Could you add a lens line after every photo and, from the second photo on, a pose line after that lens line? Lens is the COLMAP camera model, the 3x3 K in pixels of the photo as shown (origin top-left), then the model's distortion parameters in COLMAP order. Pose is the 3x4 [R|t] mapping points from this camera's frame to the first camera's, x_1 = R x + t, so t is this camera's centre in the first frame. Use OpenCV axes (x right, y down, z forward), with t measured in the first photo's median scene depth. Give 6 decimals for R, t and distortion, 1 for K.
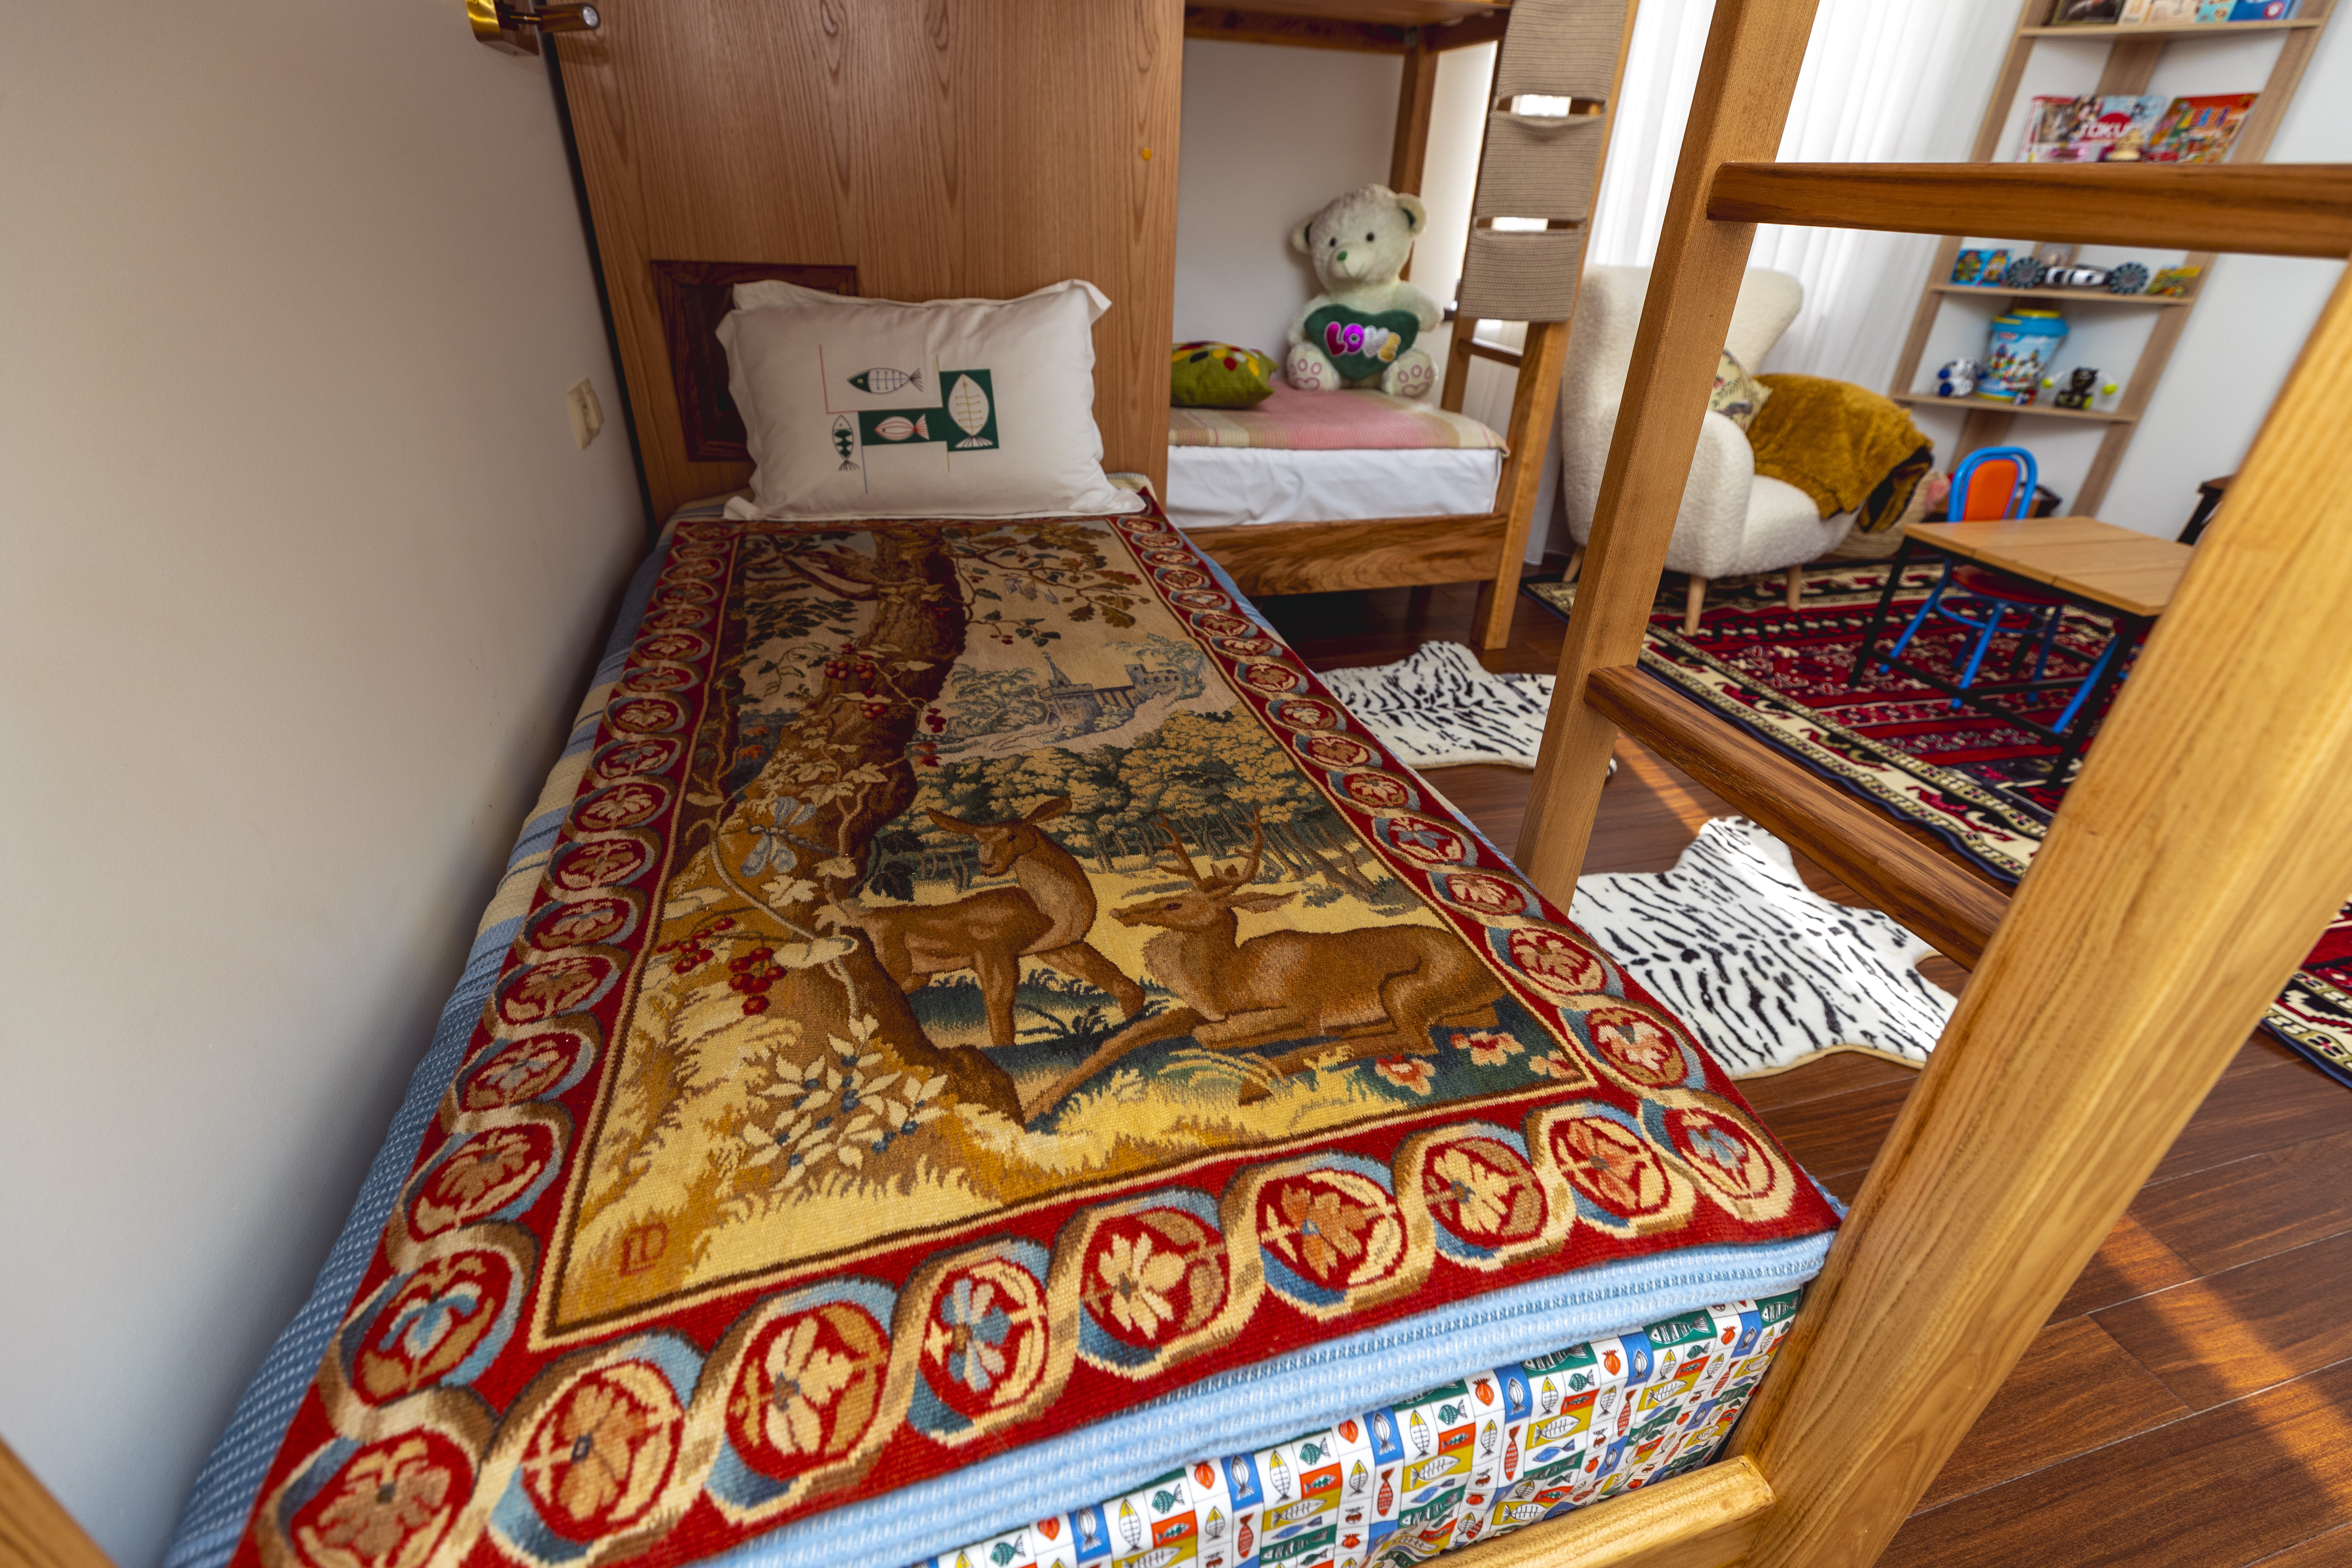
lens RADIAL K [[1048.4, 0, 1178.8], [0, 1048.4, 777.3], [0, 0, 1]] dist [0.010709, 0.000061]
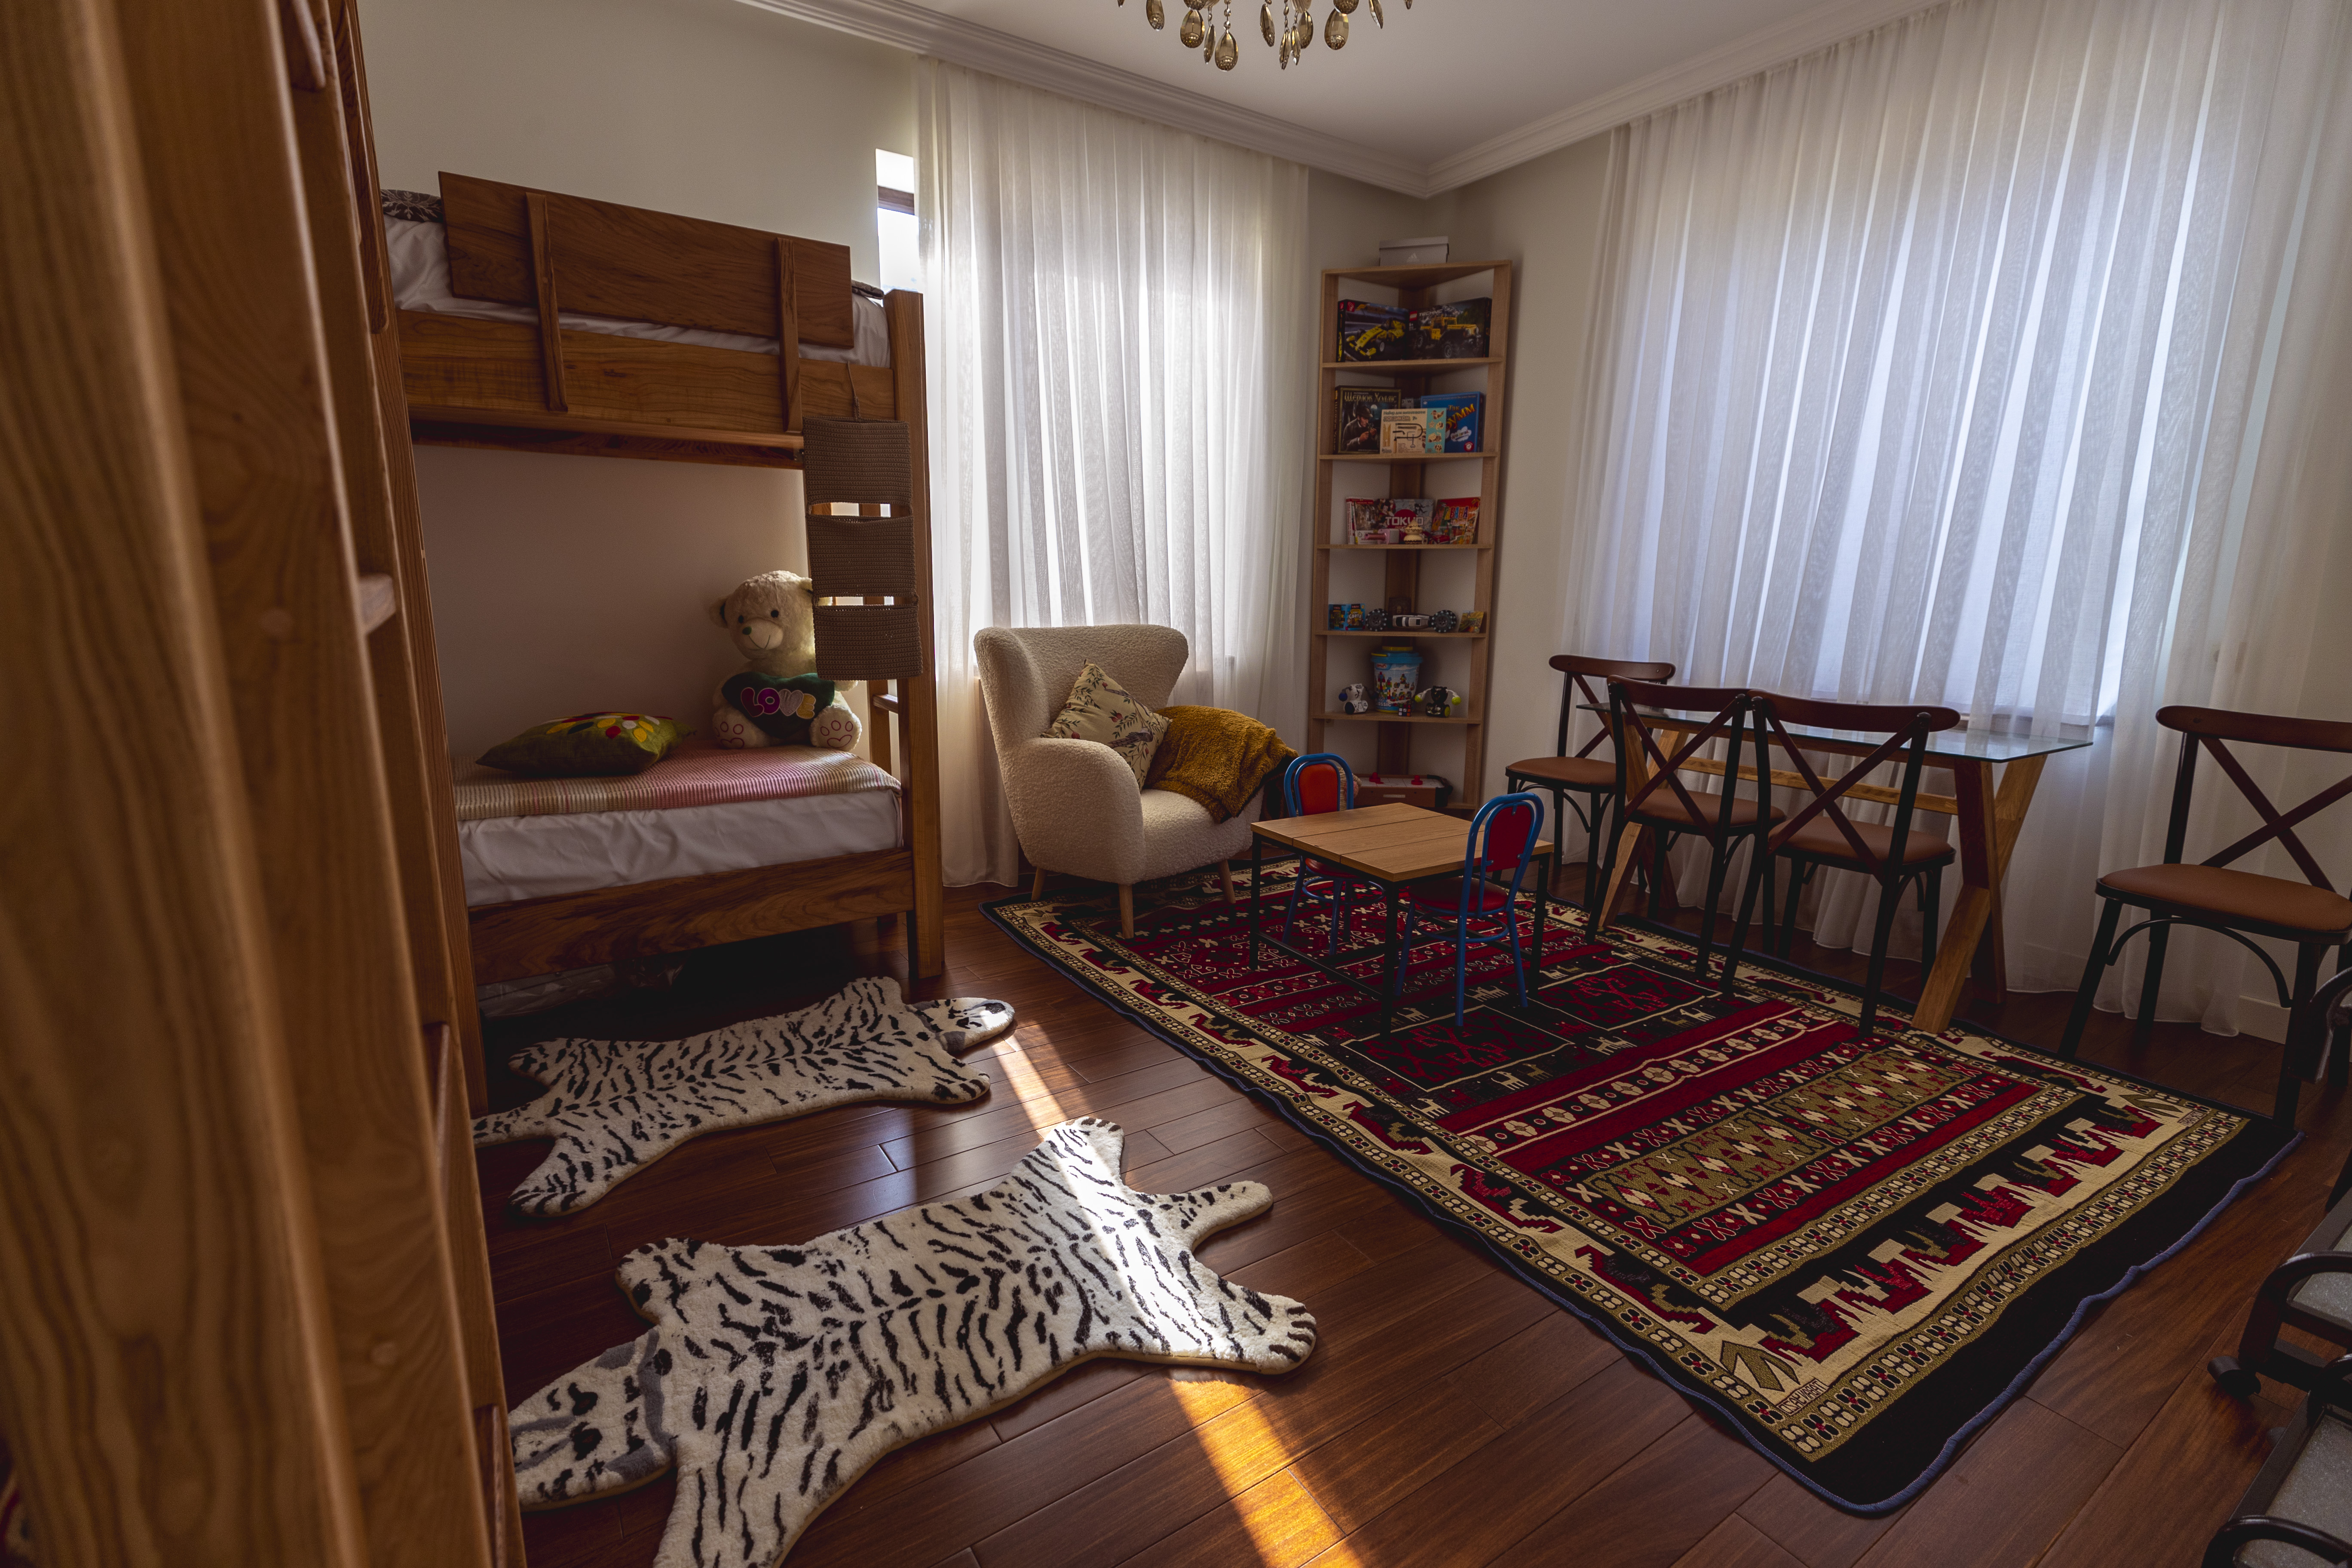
lens RADIAL K [[1048.4, 0, 1179.2], [0, 1048.4, 785.1], [0, 0, 1]] dist [0.010709, 0.000061]
pose [[0.955576, -0.084989, 0.282227, 0.291808], [0.165687, 0.946807, -0.275872, 0.023448], [-0.243769, 0.310377, 0.918827, -0.046074]]
